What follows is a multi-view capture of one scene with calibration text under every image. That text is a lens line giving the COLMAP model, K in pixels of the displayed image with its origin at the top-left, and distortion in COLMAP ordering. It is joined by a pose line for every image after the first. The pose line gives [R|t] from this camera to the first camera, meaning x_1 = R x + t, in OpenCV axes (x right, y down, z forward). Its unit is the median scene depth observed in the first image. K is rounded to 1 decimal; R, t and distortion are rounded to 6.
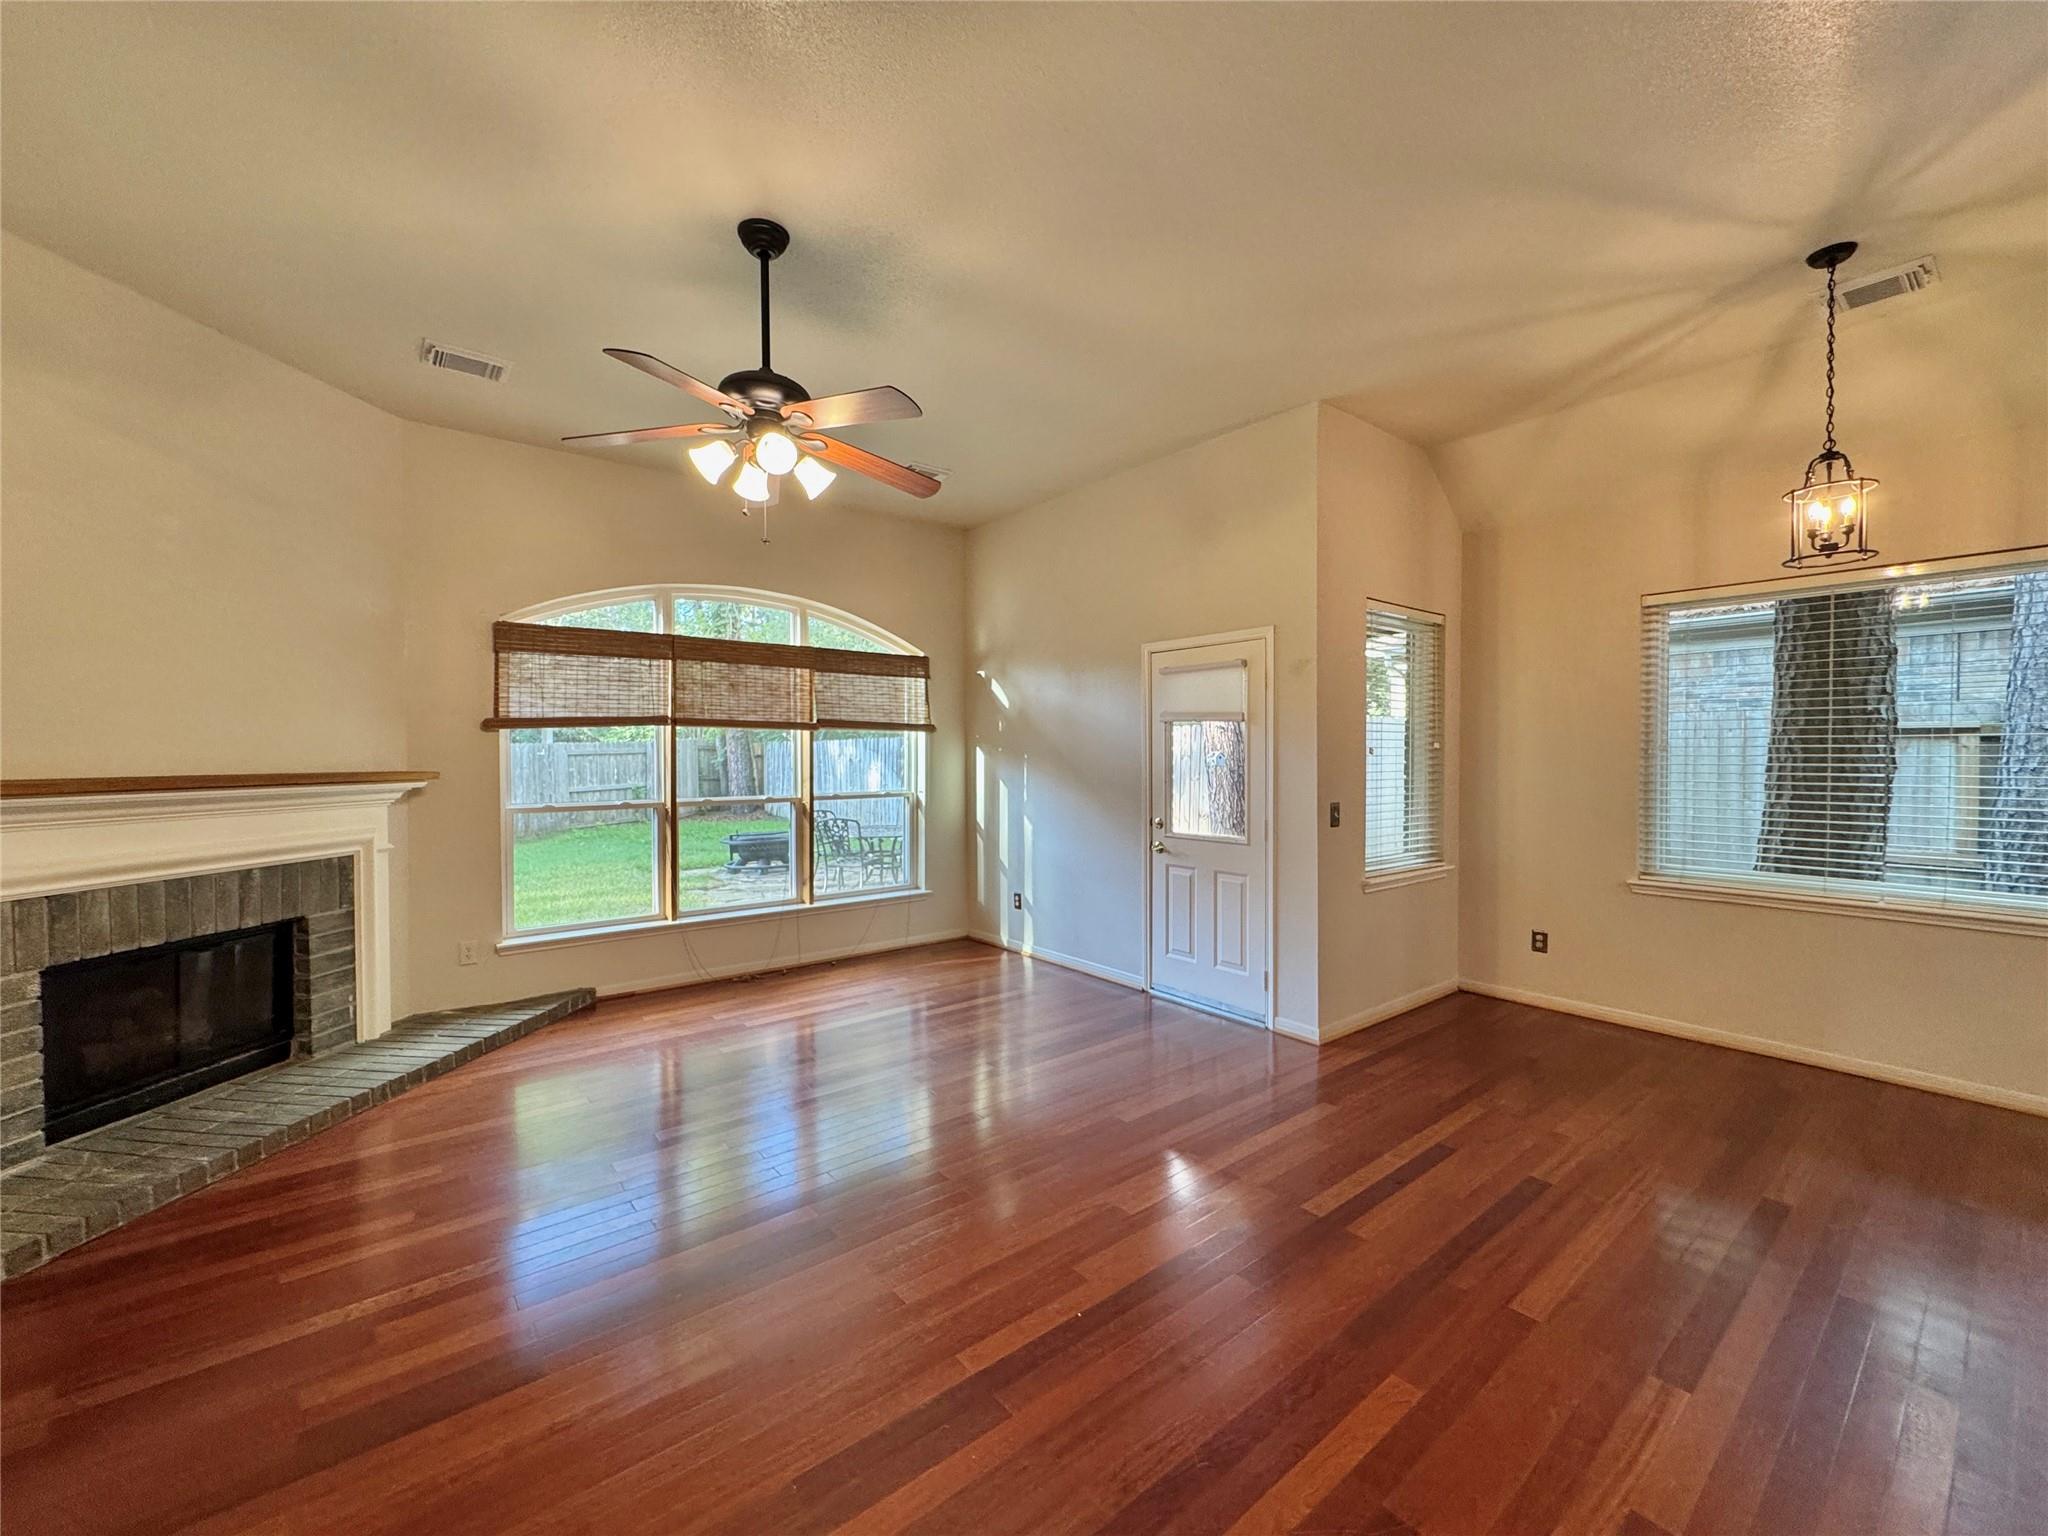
lens RADIAL K [[822.0, 0, 1021.3], [0, 822.0, 765.9], [0, 0, 1]] dist [-0.003329, -0.000397]
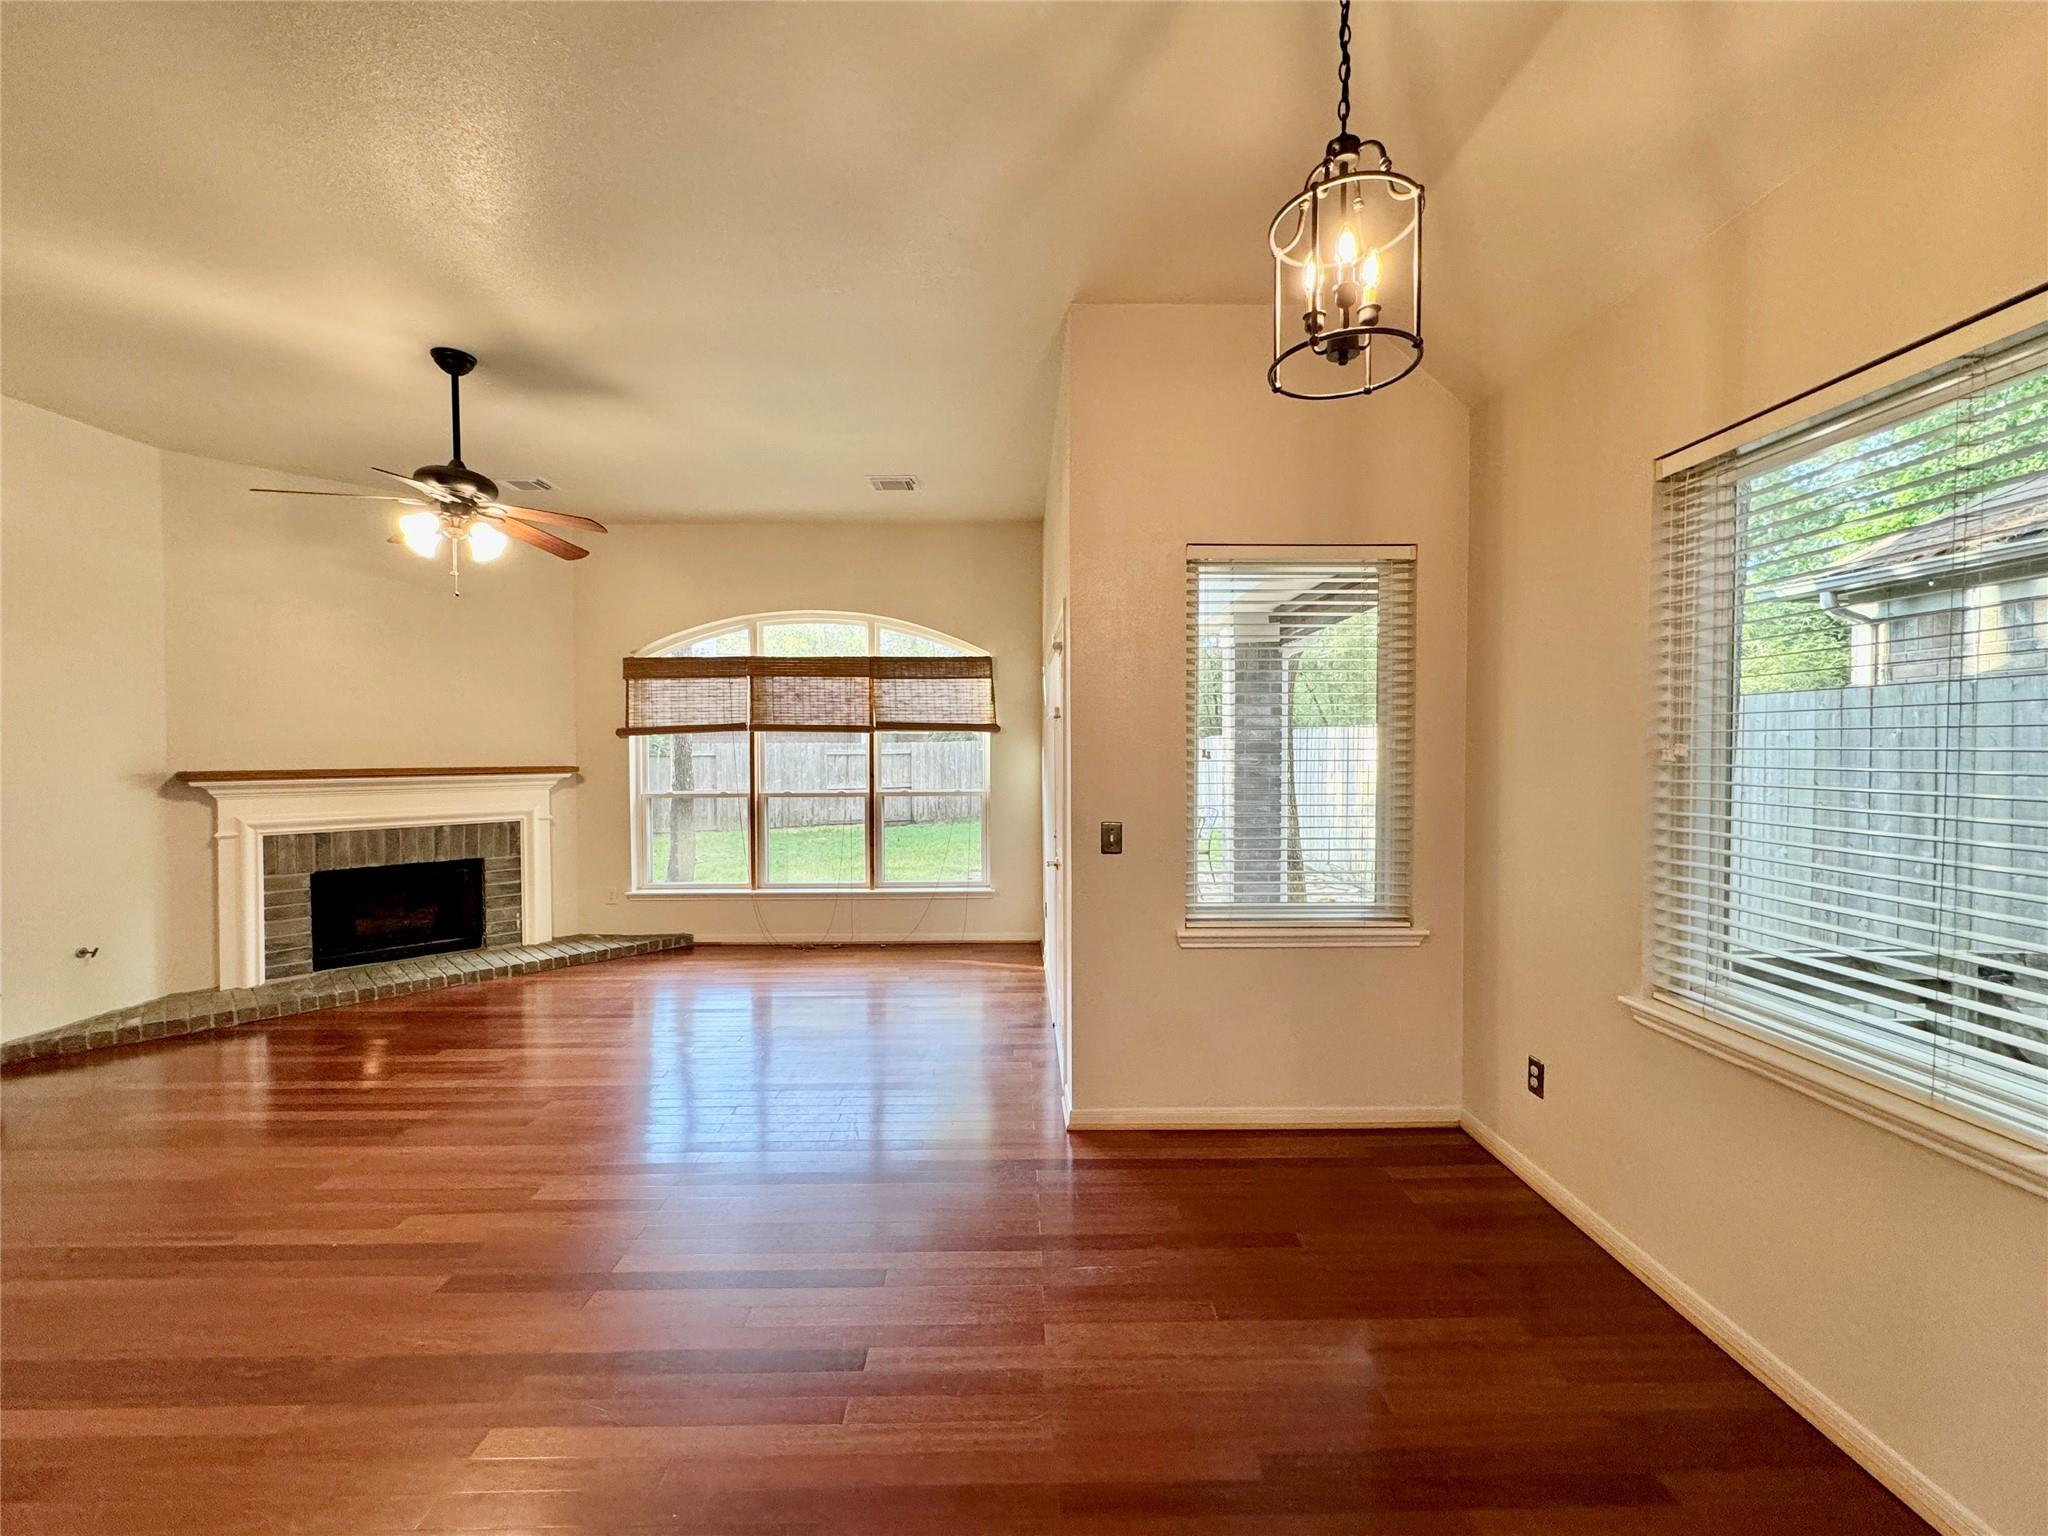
lens RADIAL K [[814.4, 0, 1022.8], [0, 814.4, 764.5], [0, 0, 1]] dist [-0.001231, -0.000073]
pose [[0.791735, 0.011089, -0.610765, 0.704876], [-0.007541, 0.999936, 0.008379, -0.013205], [0.610819, -0.002029, 0.791768, 0.315825]]
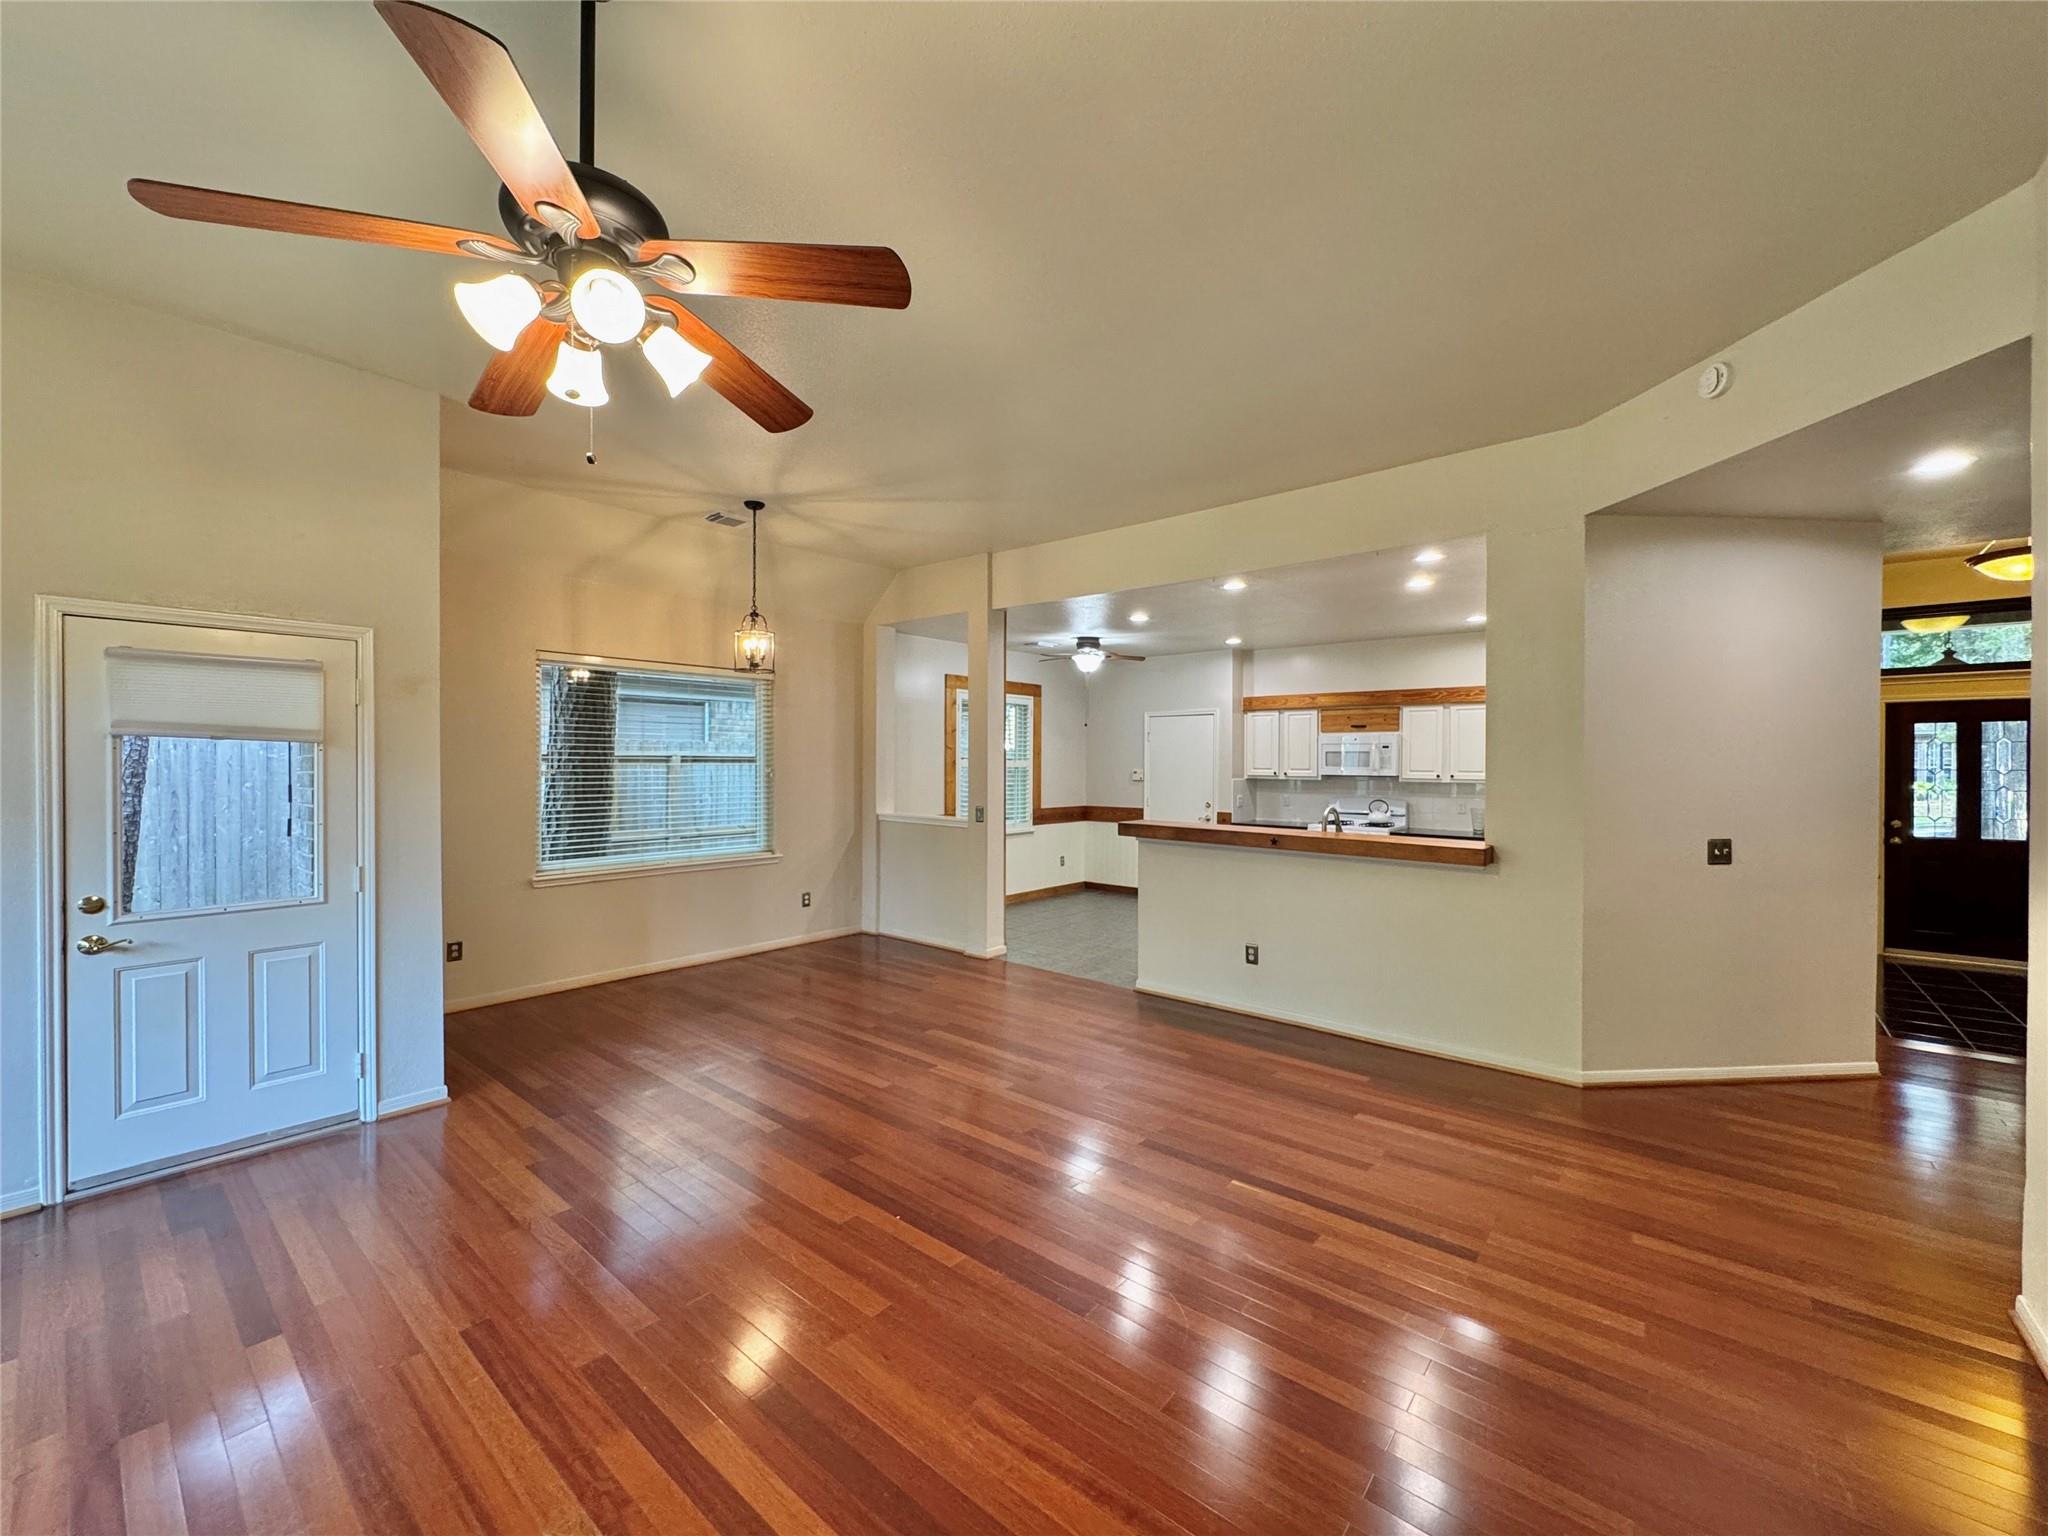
lens RADIAL K [[822.0, 0, 1021.3], [0, 822.0, 765.9], [0, 0, 1]] dist [-0.003329, -0.000397]
pose [[-0.194620, -0.003947, 0.980871, -0.577449], [0.012124, 0.999906, 0.006429, -0.028187], [-0.980804, 0.013143, -0.194553, 0.482995]]
